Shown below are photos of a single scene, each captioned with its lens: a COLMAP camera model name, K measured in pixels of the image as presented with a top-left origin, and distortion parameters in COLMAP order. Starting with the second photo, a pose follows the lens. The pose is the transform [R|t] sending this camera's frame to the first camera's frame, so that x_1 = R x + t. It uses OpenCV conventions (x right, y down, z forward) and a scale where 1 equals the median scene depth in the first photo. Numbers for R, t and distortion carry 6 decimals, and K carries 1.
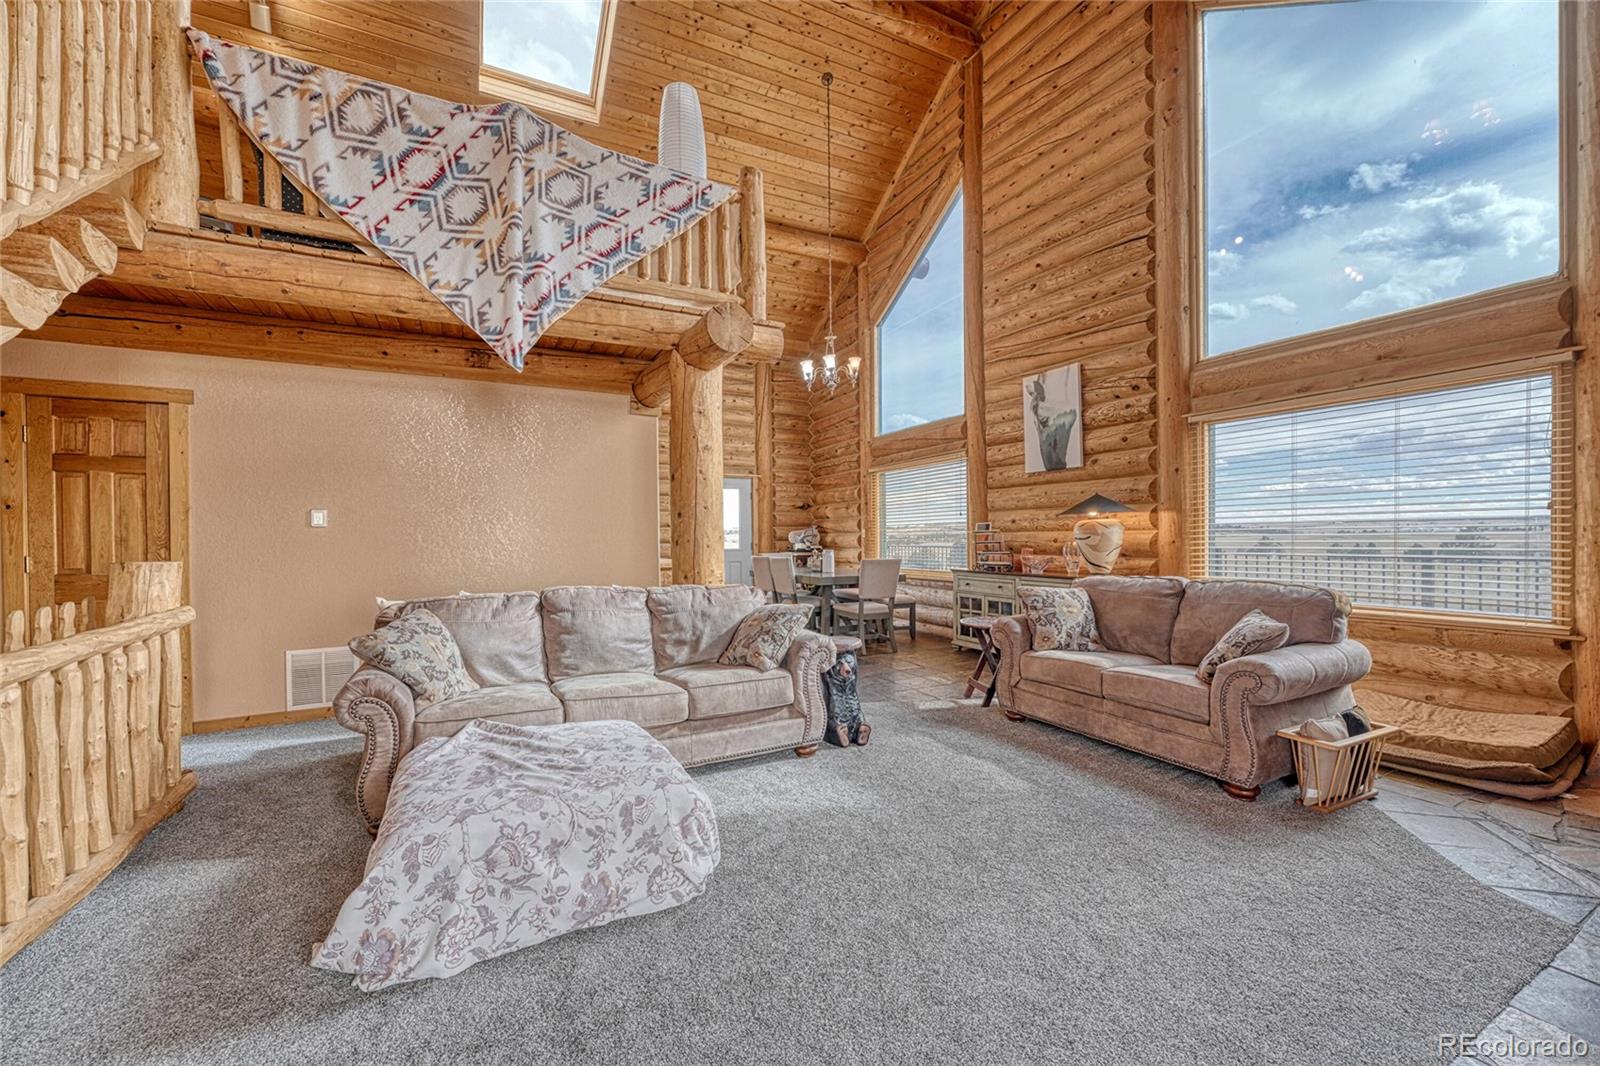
lens RADIAL K [[632.4, 0, 798.6], [0, 632.4, 535.9], [0, 0, 1]] dist [-0.000361, -0.000027]
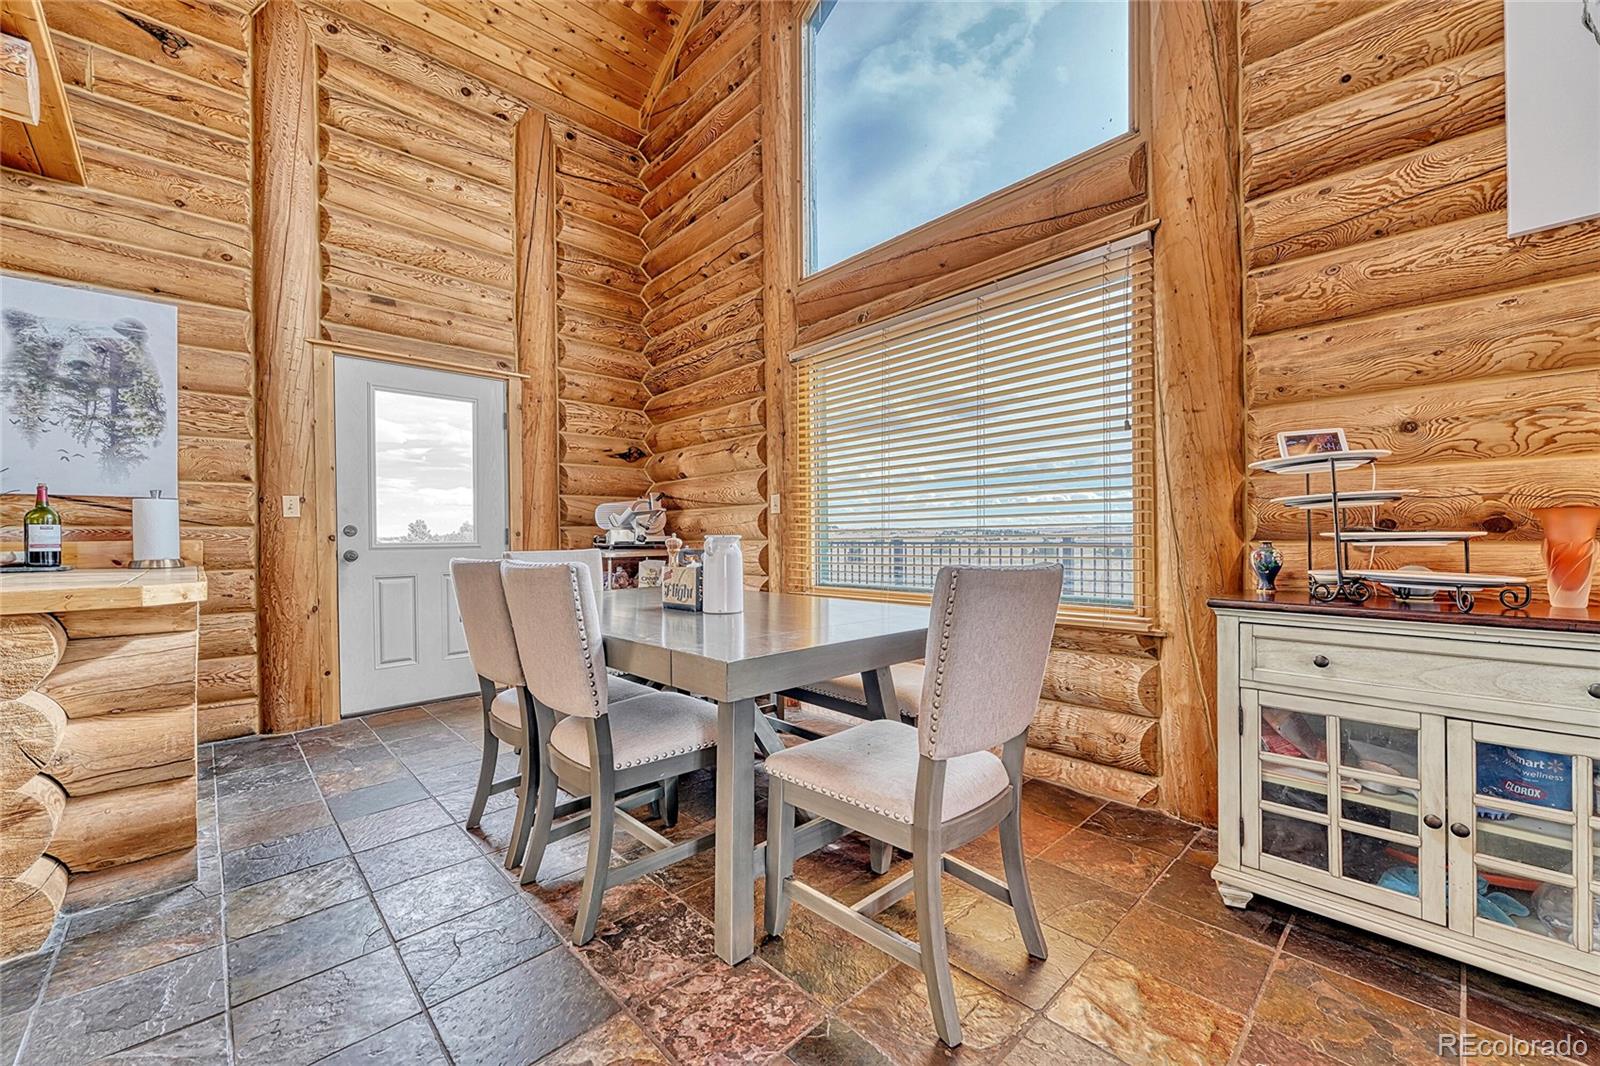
lens RADIAL K [[632.4, 0, 801.7], [0, 632.4, 535.2], [0, 0, 1]] dist [-0.000361, -0.000027]
pose [[0.960898, -0.000332, 0.276903, 0.000600], [0.001675, 0.999988, -0.004610, 0.017754], [-0.276899, 0.004894, 0.960887, 0.535957]]
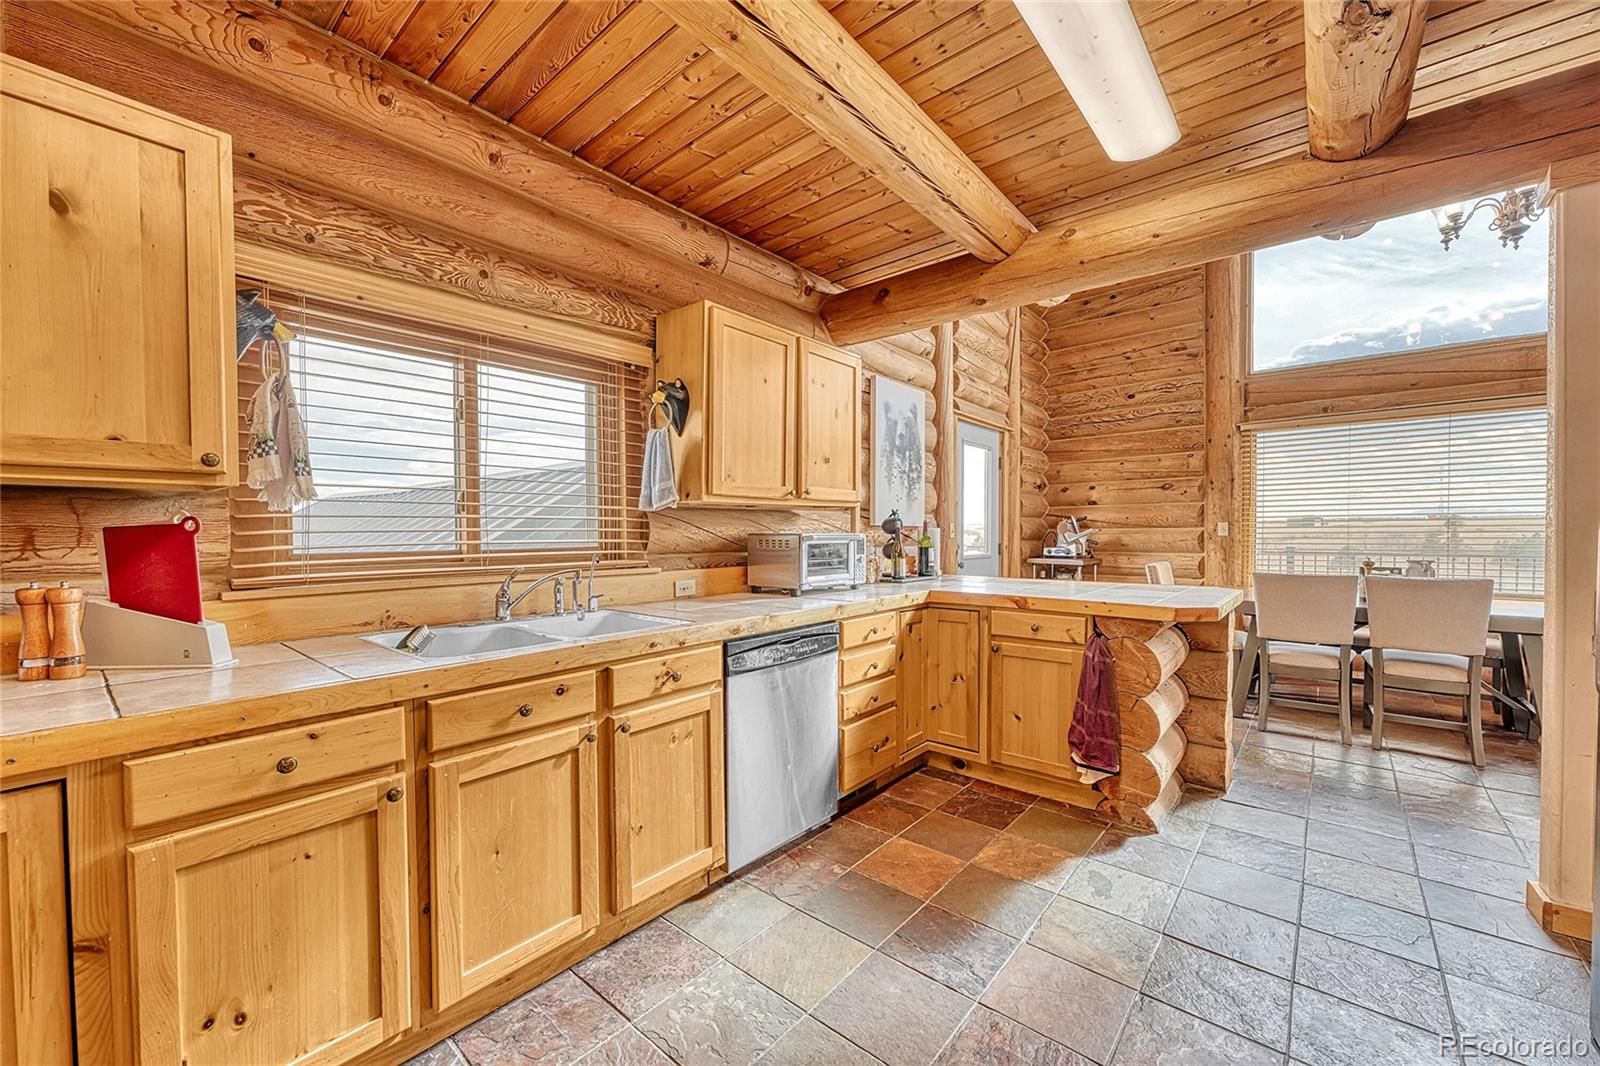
lens RADIAL K [[632.4, 0, 802.0], [0, 632.4, 537.1], [0, 0, 1]] dist [-0.000361, -0.000027]
pose [[0.924372, 0.003422, 0.381476, -0.472338], [-0.005606, 0.999974, 0.004613, 0.003251], [-0.381450, -0.006403, 0.924367, 0.540109]]
